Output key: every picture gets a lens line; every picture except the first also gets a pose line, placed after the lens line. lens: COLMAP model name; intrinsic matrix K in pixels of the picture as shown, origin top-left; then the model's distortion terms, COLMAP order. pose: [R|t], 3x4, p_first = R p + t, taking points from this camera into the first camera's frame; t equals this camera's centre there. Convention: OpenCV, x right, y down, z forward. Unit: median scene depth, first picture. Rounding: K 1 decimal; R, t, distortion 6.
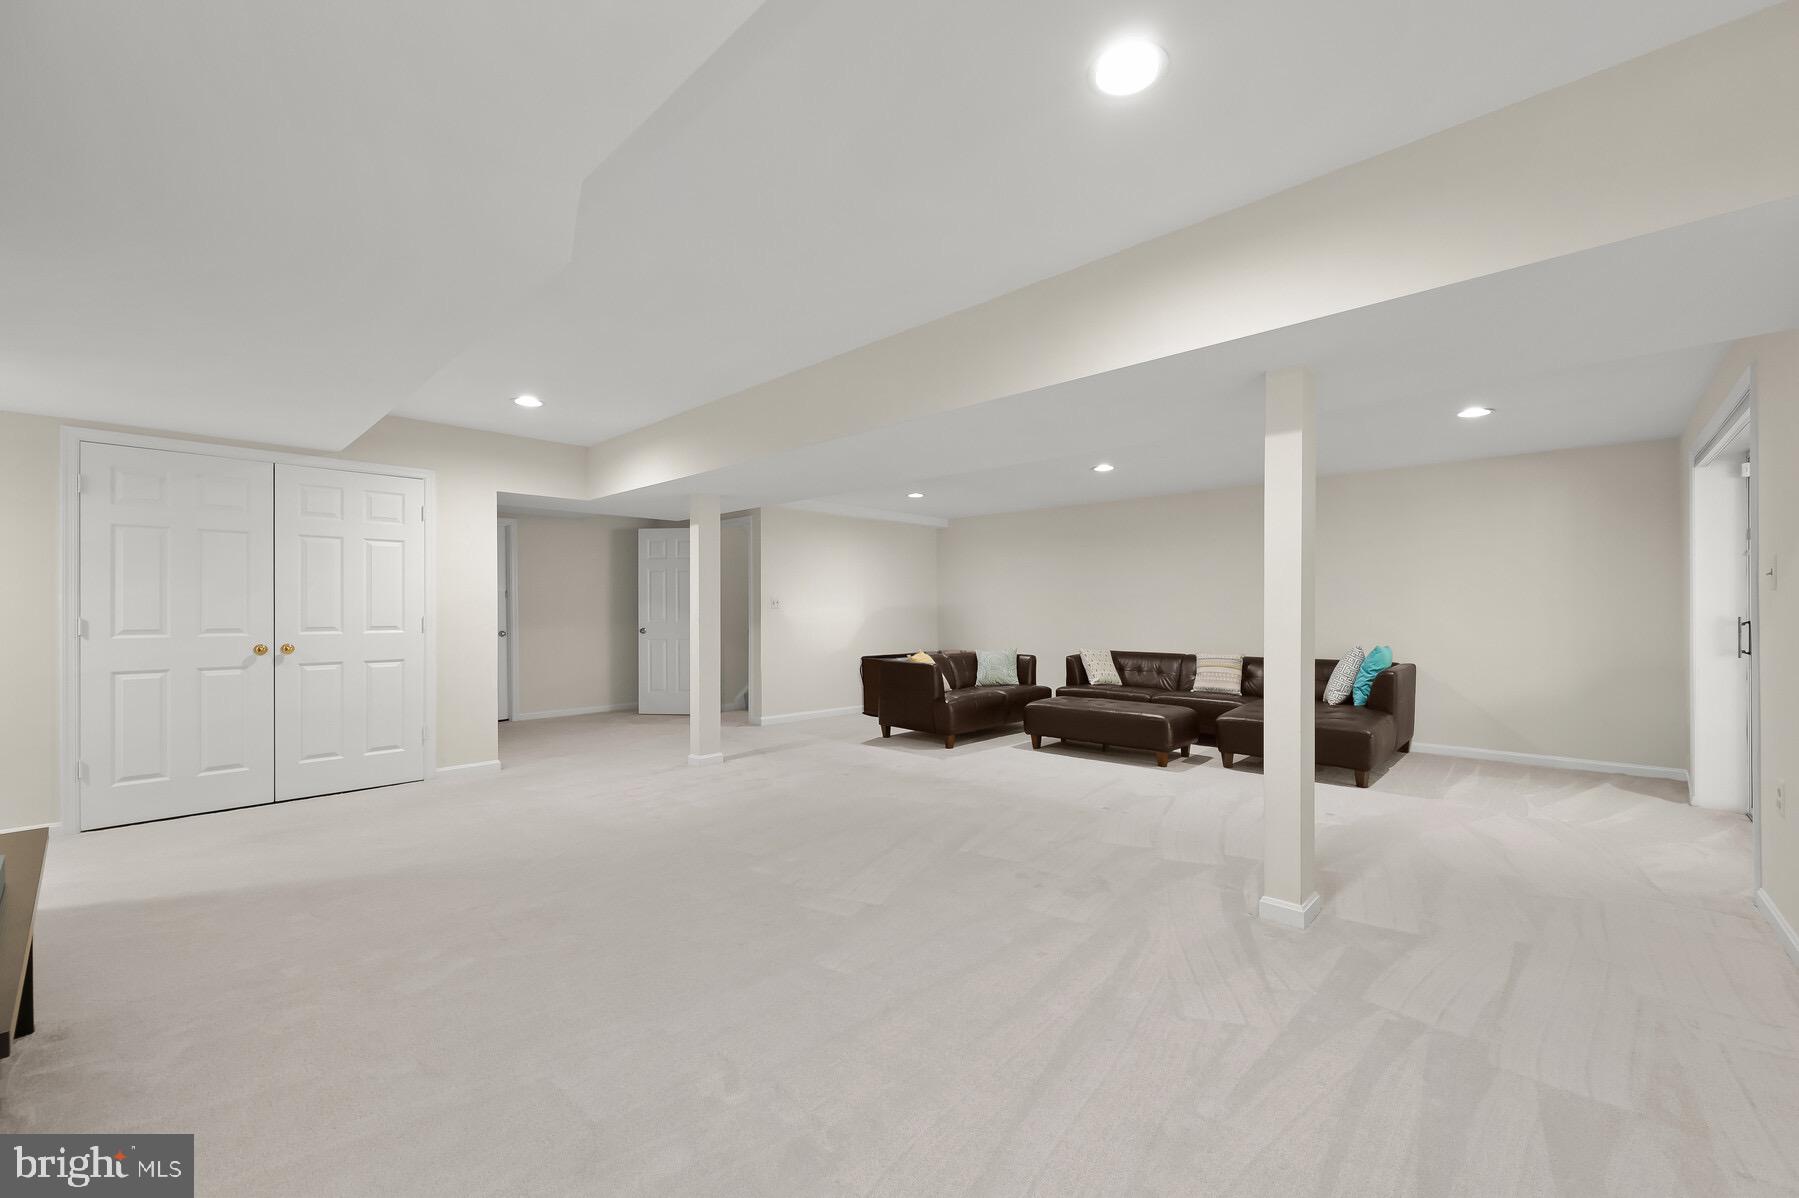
lens RADIAL K [[722.2, 0, 902.1], [0, 722.2, 618.5], [0, 0, 1]] dist [0.010906, 0.000024]
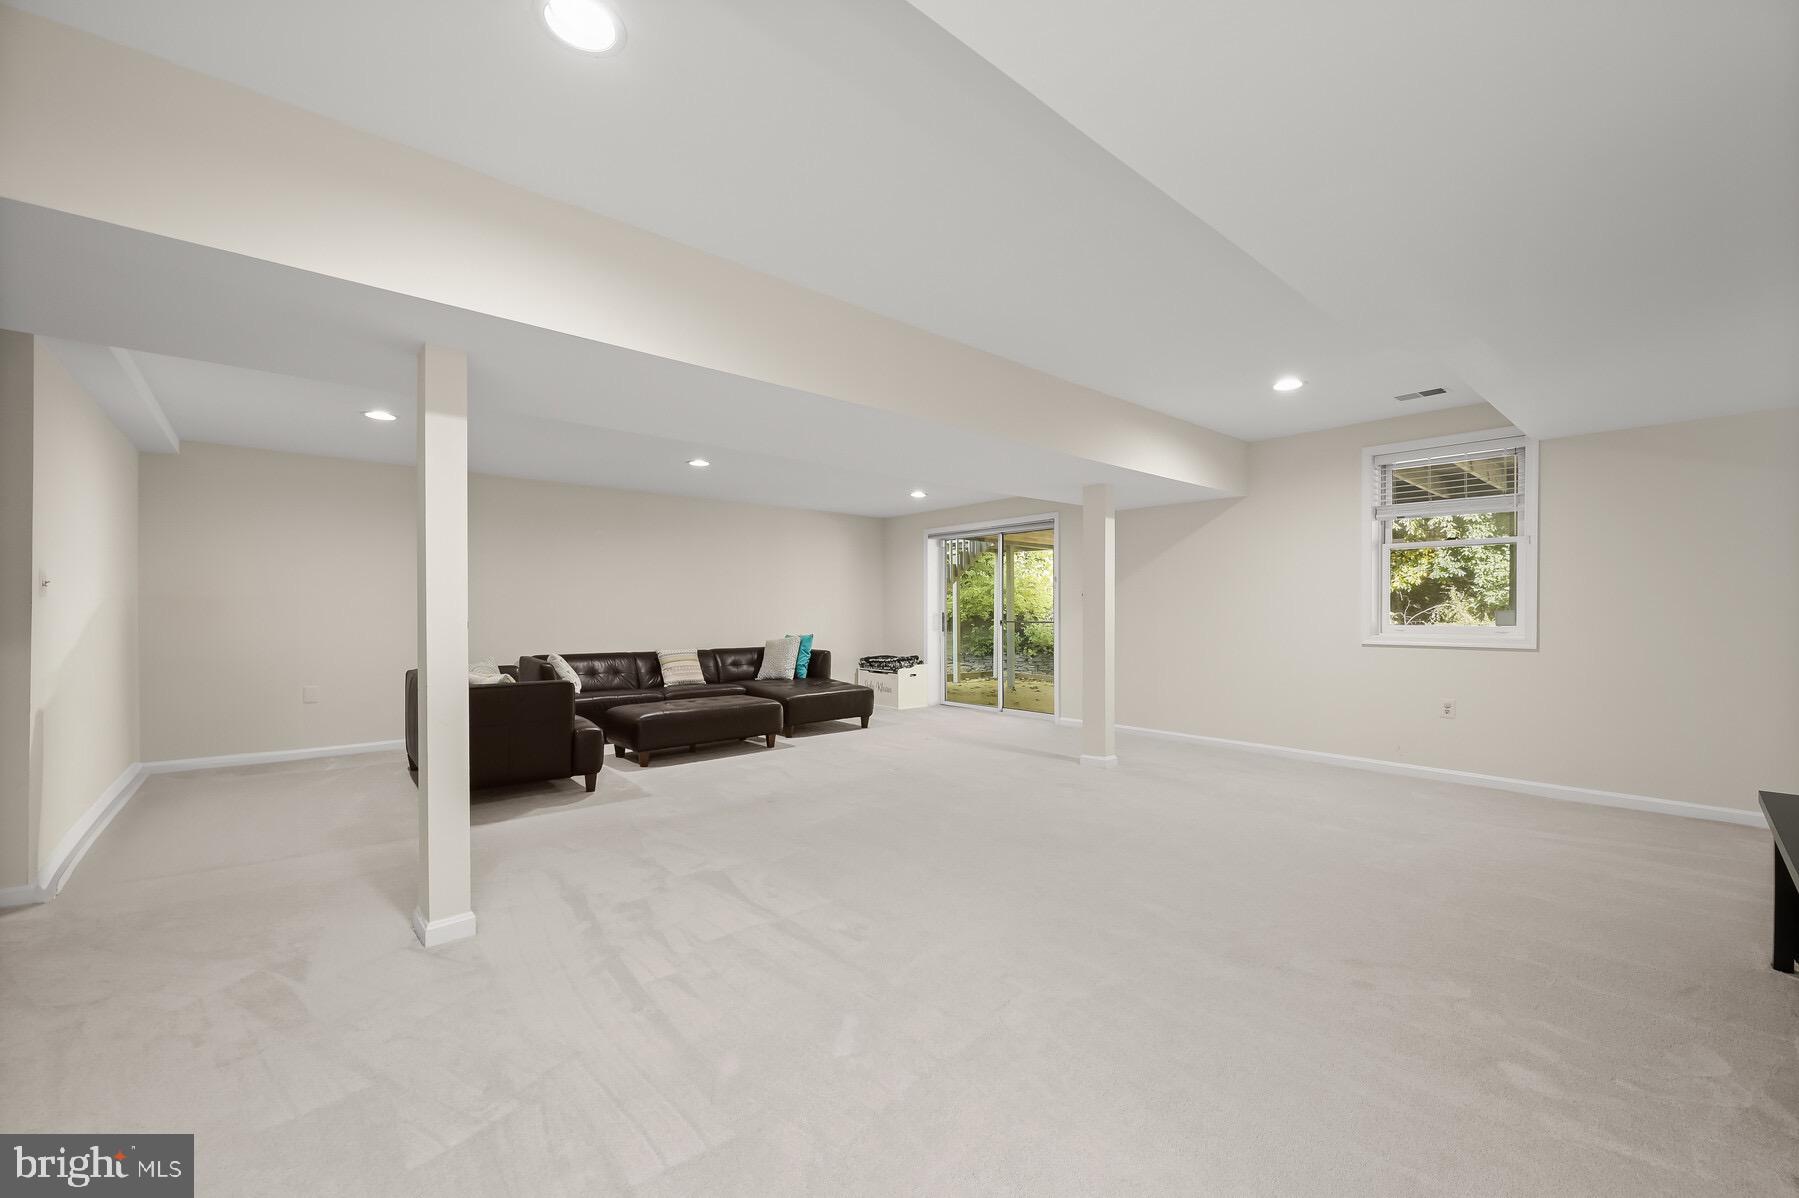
lens RADIAL K [[722.2, 0, 902.1], [0, 722.2, 618.5], [0, 0, 1]] dist [0.010906, 0.000024]
pose [[0.084846, -0.006769, 0.996371, -0.690708], [0.001915, 0.999976, 0.006631, -0.003277], [-0.996392, 0.001345, 0.084857, 0.653105]]
